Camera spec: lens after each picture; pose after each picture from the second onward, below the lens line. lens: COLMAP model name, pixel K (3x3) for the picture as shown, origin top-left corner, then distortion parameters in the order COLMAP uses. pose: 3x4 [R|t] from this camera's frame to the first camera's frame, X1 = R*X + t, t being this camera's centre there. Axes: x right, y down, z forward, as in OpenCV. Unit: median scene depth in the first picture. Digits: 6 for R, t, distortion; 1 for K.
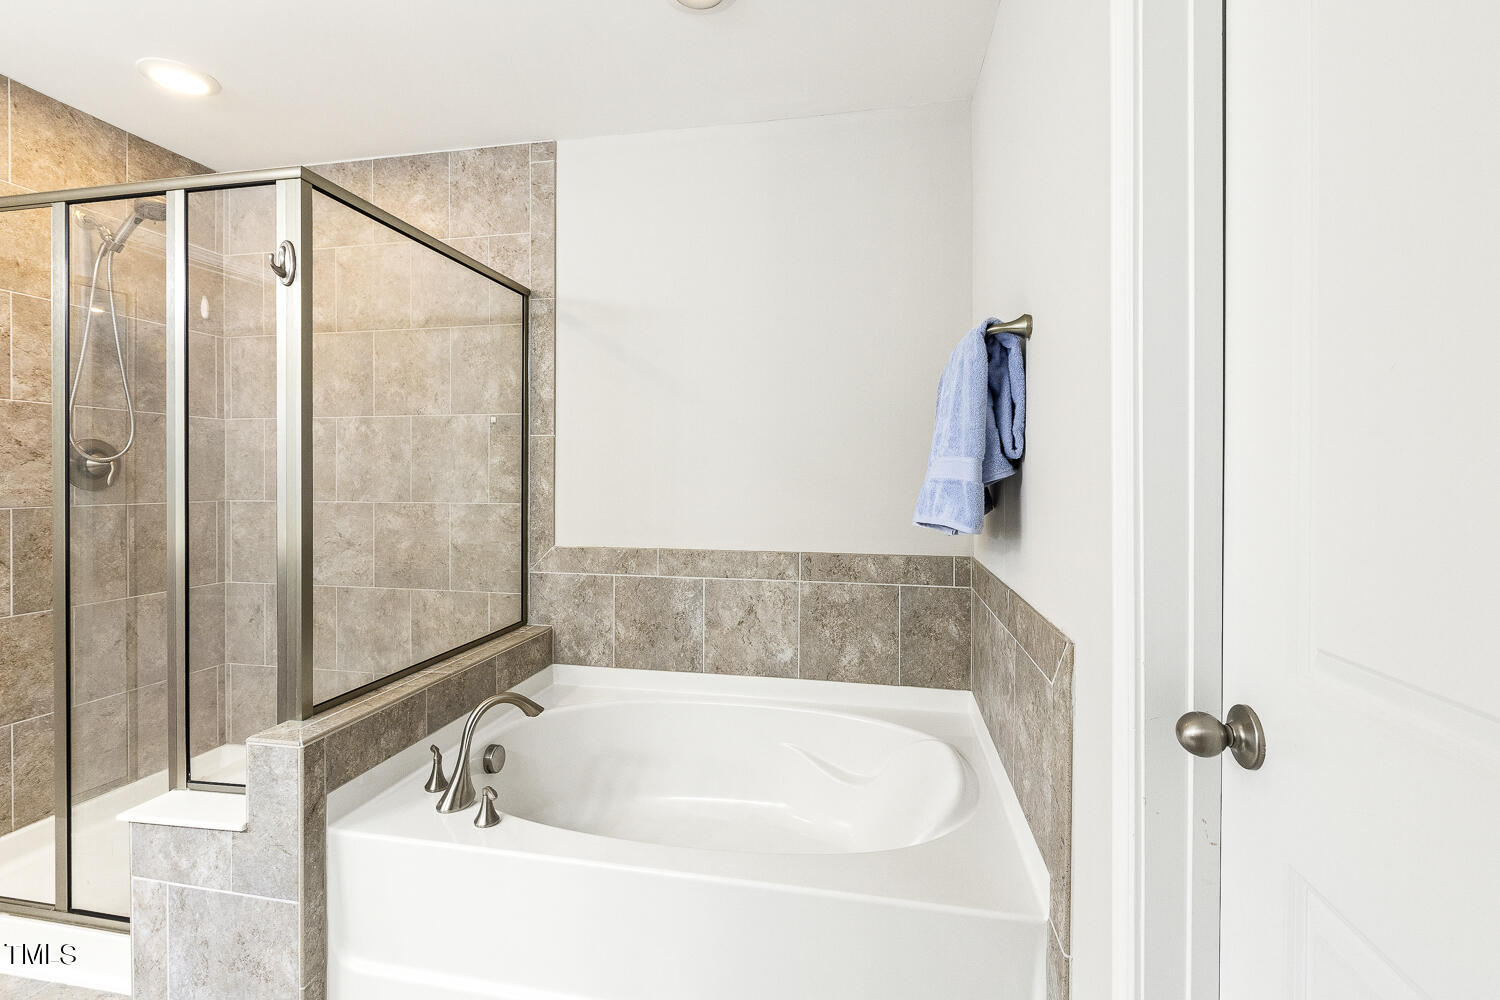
lens RADIAL K [[681.7, 0, 759.9], [0, 681.7, 494.4], [0, 0, 1]] dist [0.000554, 0.000656]
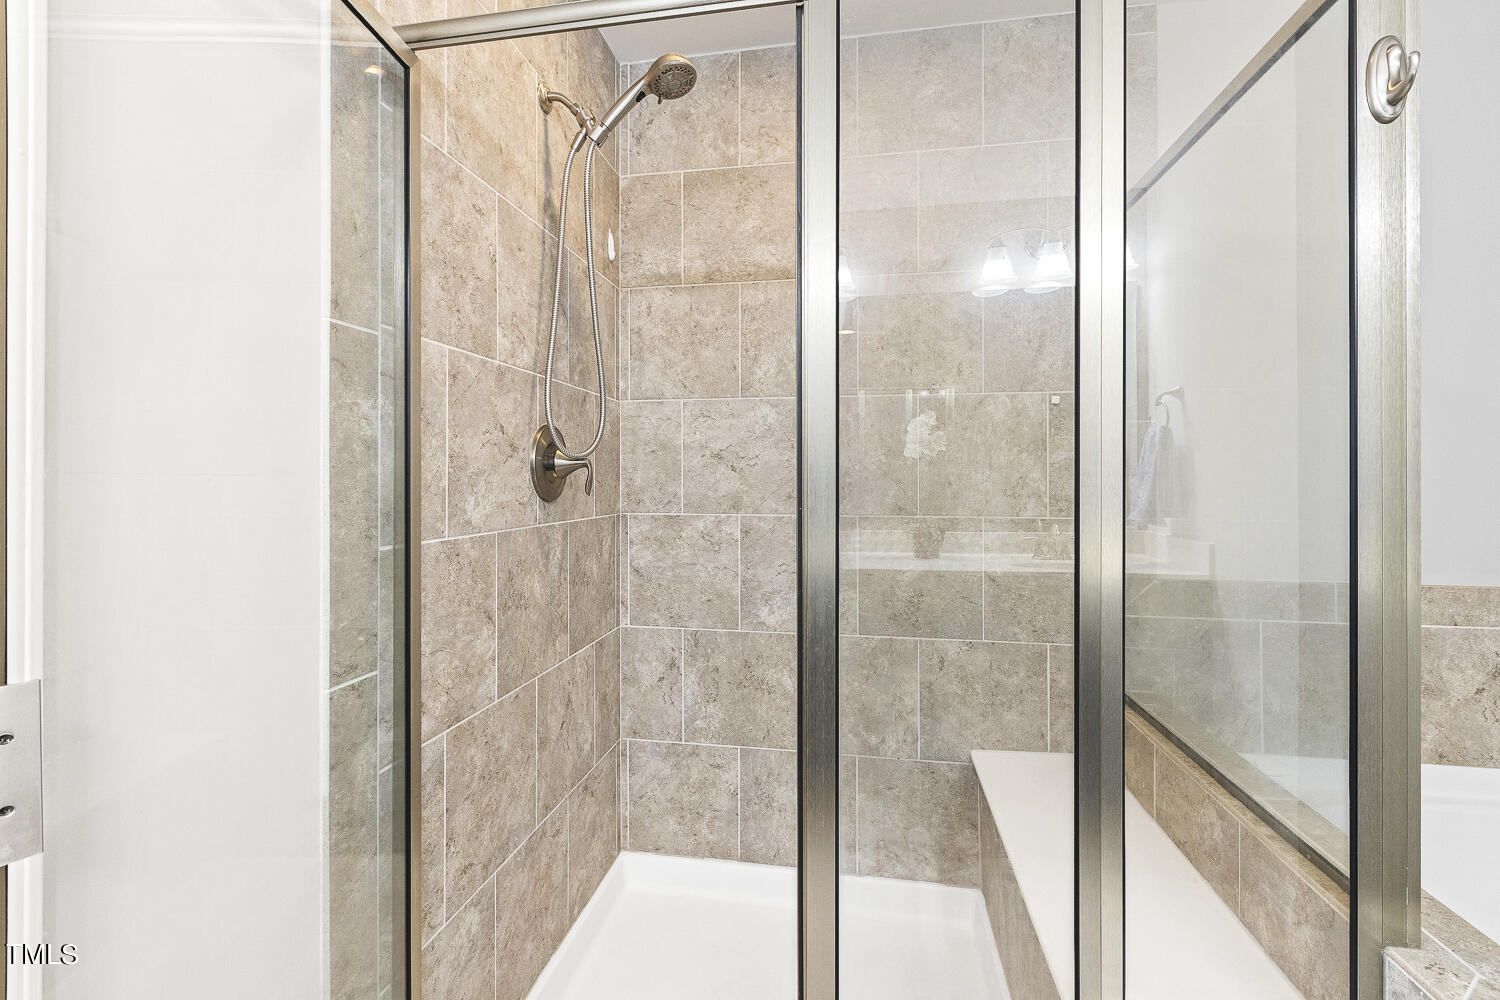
lens RADIAL K [[681.7, 0, 740.0], [0, 681.7, 491.3], [0, 0, 1]] dist [0.000554, 0.000656]
pose [[0.999840, -0.002622, 0.017679, -0.714662], [0.002735, 0.999976, -0.006333, -0.010377], [-0.017662, 0.006380, 0.999824, 0.292280]]
